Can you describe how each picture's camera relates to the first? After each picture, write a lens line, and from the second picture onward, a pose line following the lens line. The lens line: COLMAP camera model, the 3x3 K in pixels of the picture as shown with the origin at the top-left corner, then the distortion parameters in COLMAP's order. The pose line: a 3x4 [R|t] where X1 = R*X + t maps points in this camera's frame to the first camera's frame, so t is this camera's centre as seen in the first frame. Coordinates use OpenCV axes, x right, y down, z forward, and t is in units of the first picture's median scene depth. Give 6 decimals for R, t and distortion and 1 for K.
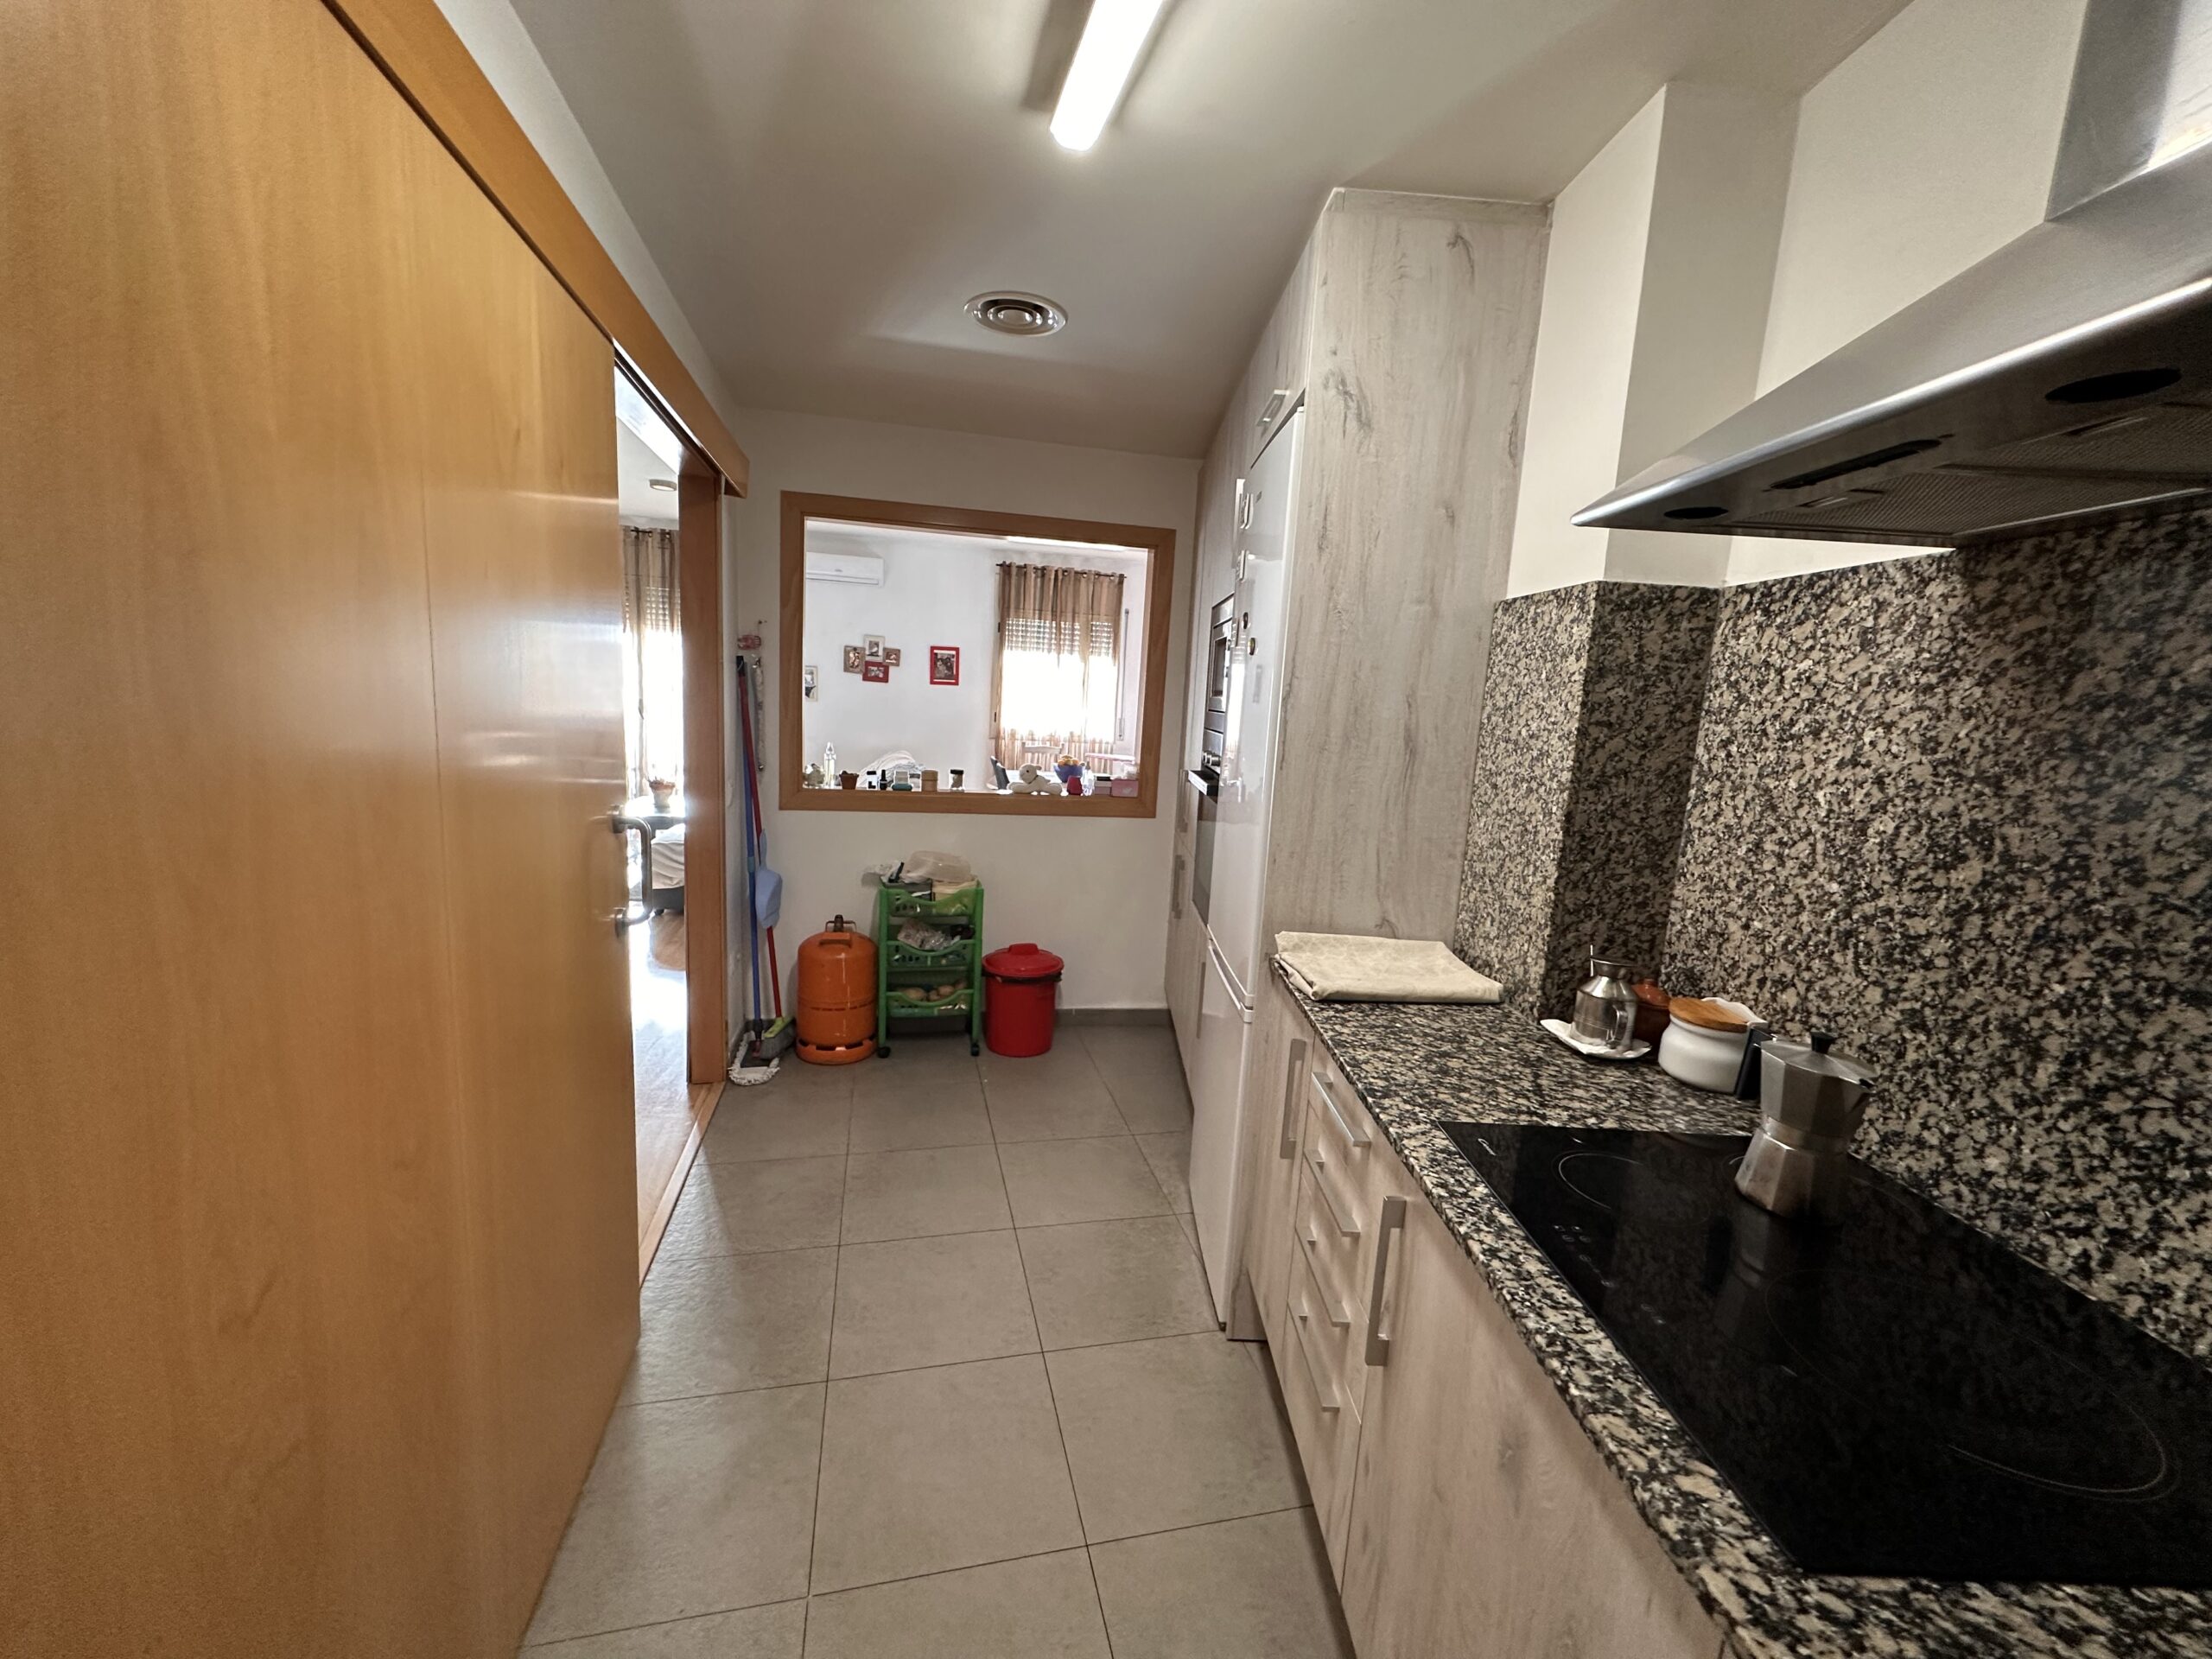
lens RADIAL K [[889.7, 0, 1105.1], [0, 889.7, 826.1], [0, 0, 1]] dist [-0.005299, 0.001699]
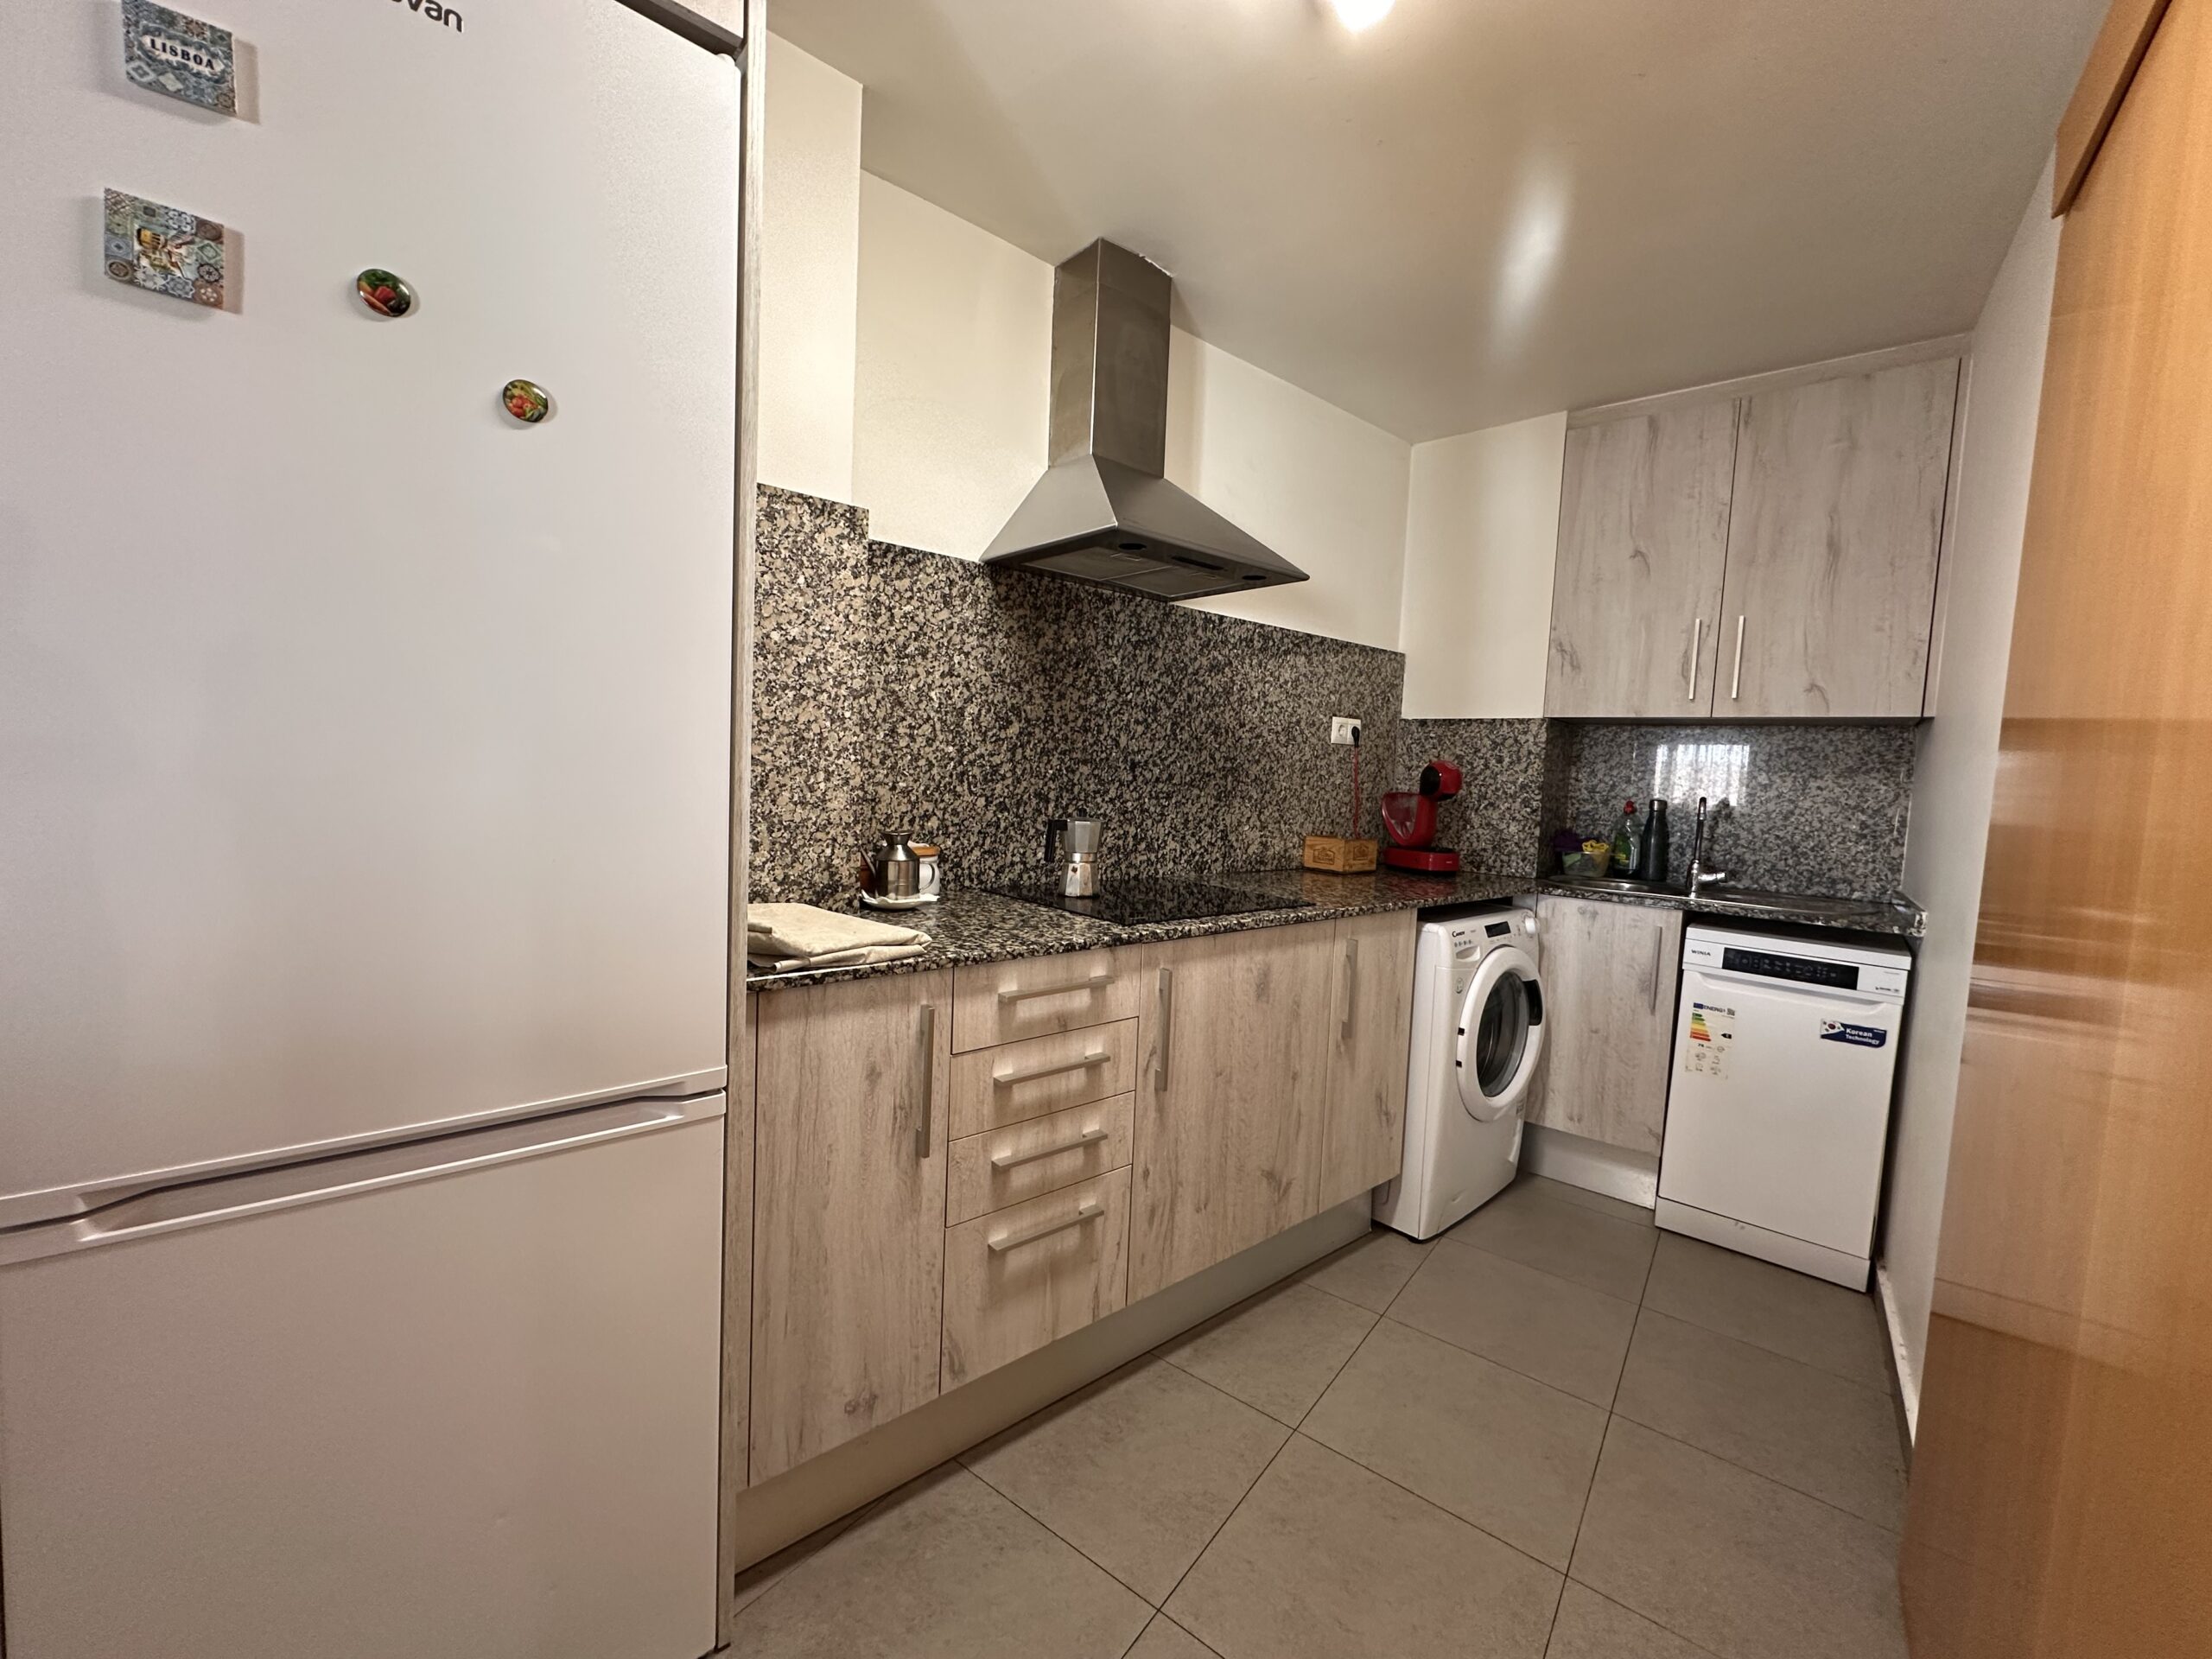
lens RADIAL K [[889.7, 0, 1110.0], [0, 889.7, 834.0], [0, 0, 1]] dist [-0.005299, 0.001699]
pose [[-0.633505, -0.141550, 0.760680, -0.683465], [0.034804, 0.976915, 0.210773, -0.119269], [-0.772955, 0.160001, -0.613955, 1.832404]]
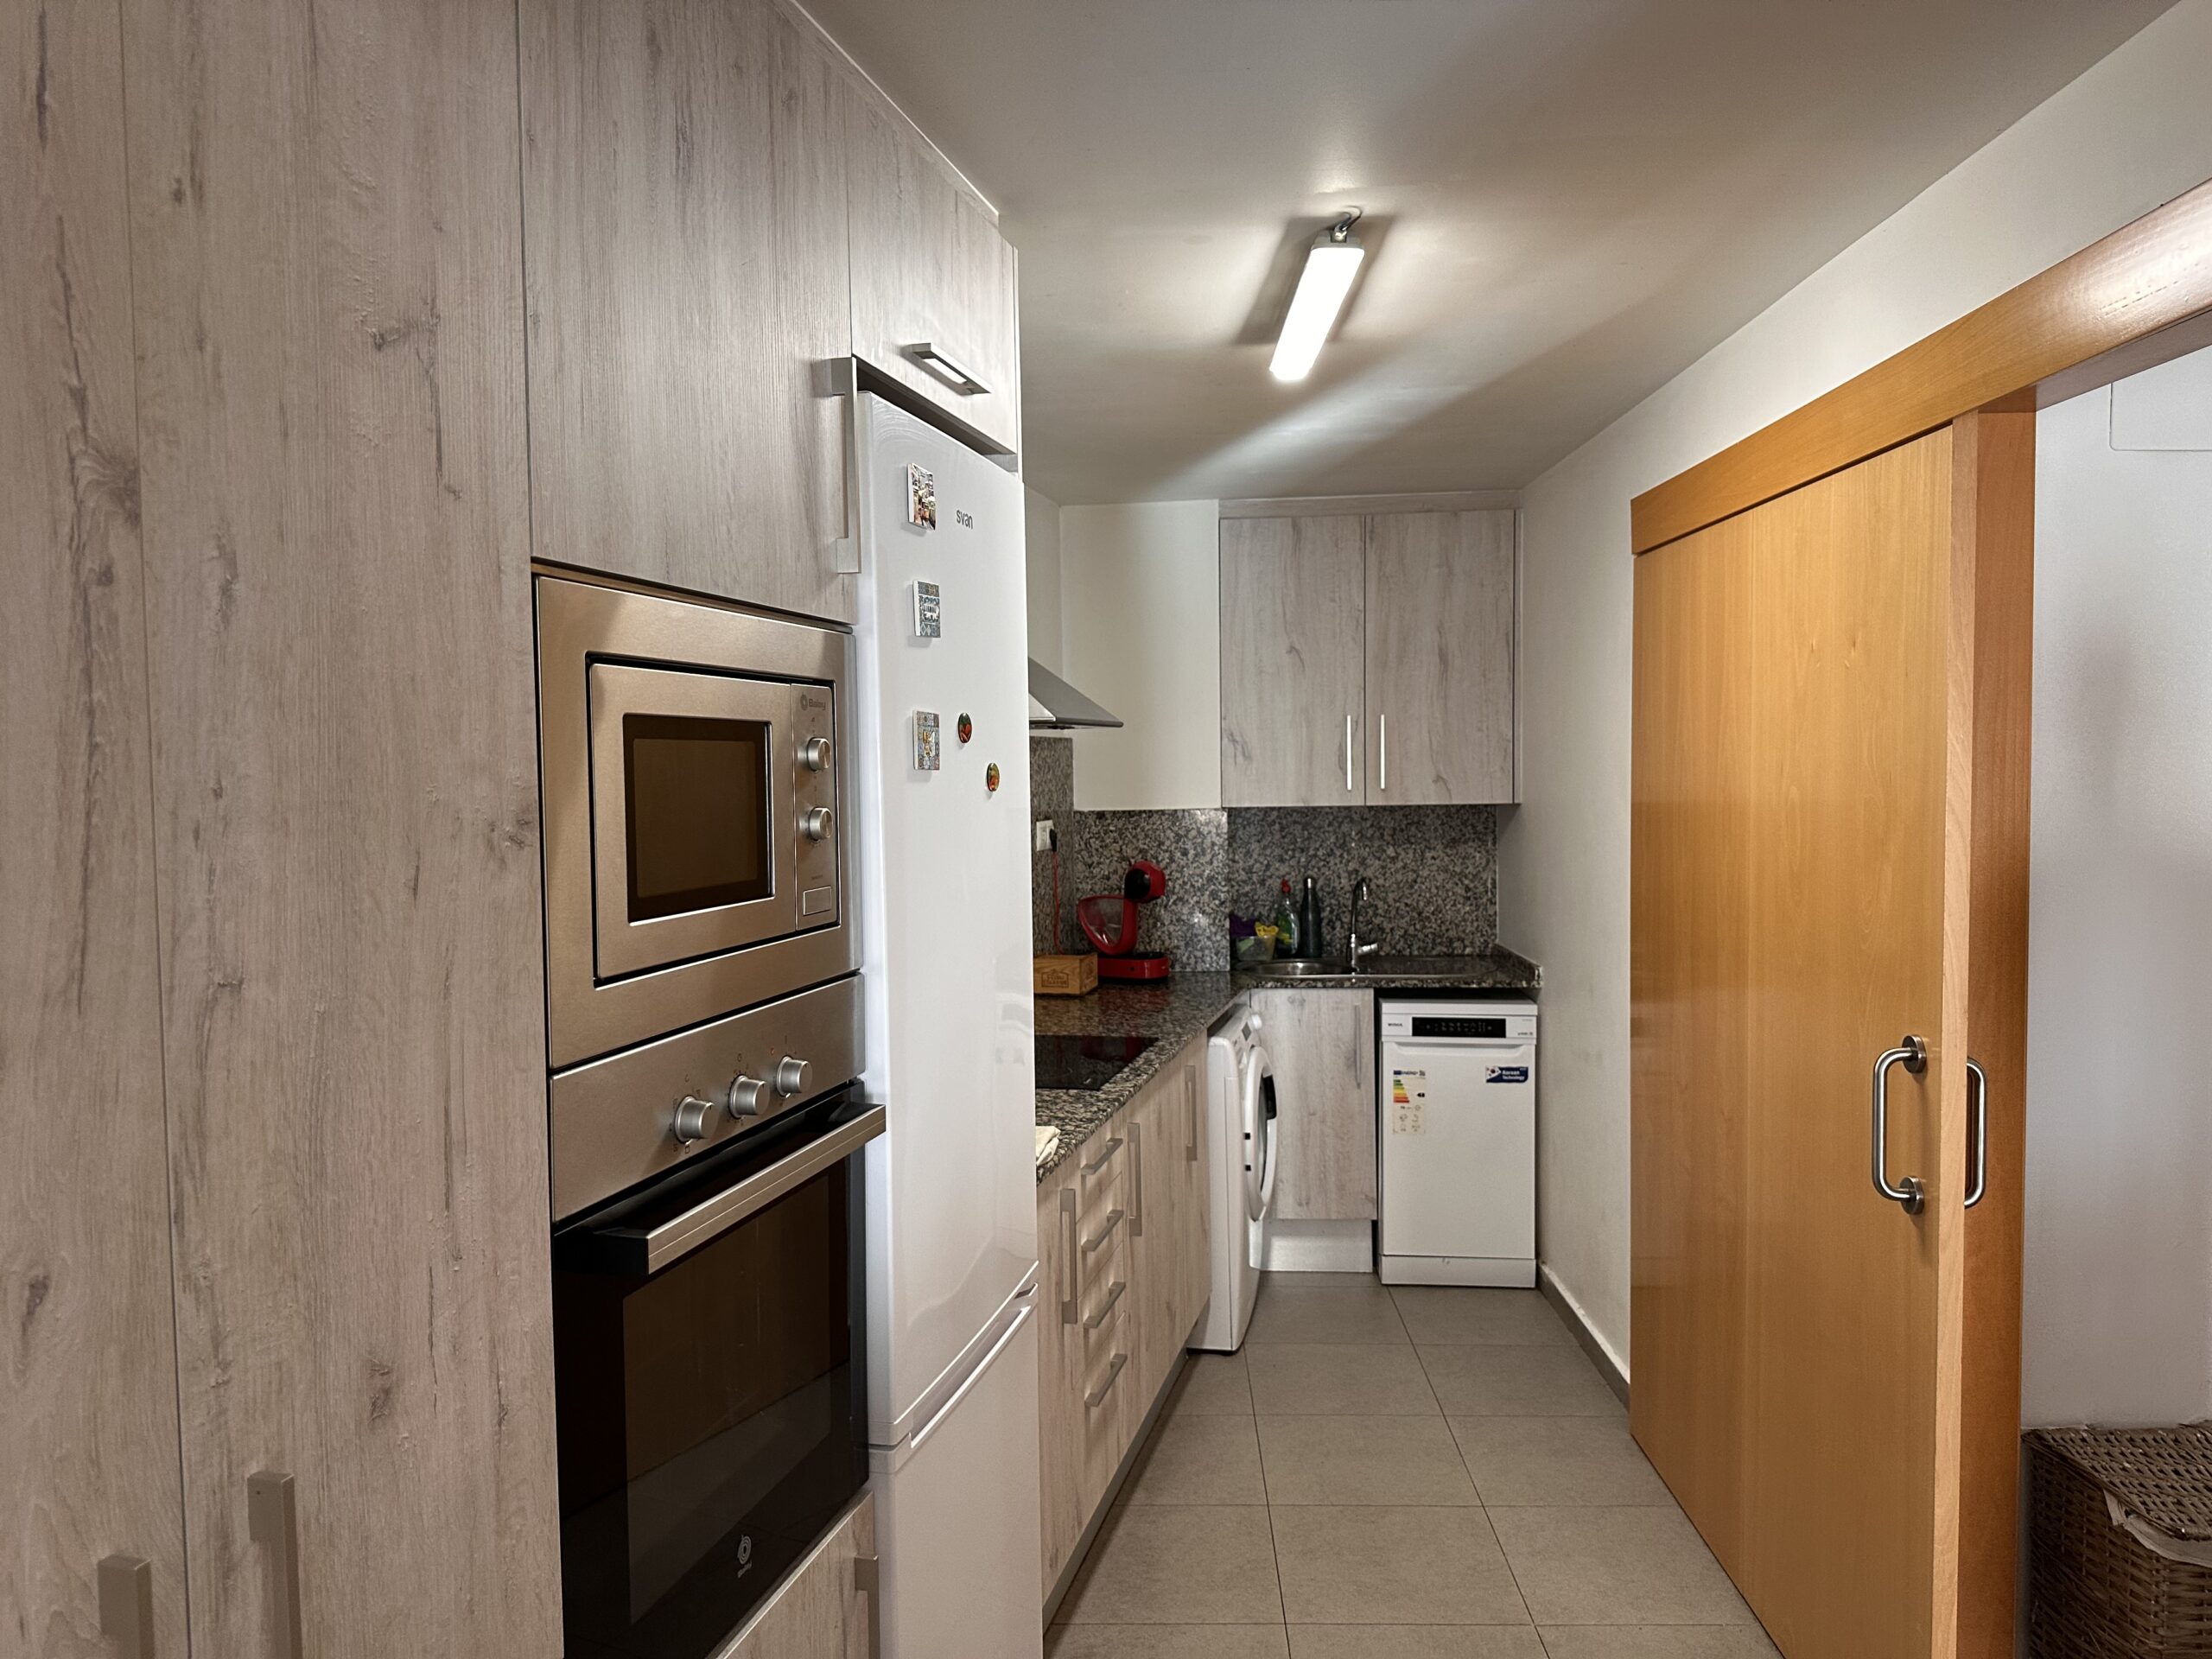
lens RADIAL K [[1575.2, 0, 1100.8], [0, 1575.2, 830.9], [0, 0, 1]] dist [0.047673, -0.070549]
pose [[-0.966941, -0.054316, 0.249148, -0.188760], [-0.002274, 0.978849, 0.204571, -0.811636], [-0.254990, 0.197241, -0.946613, 3.858162]]
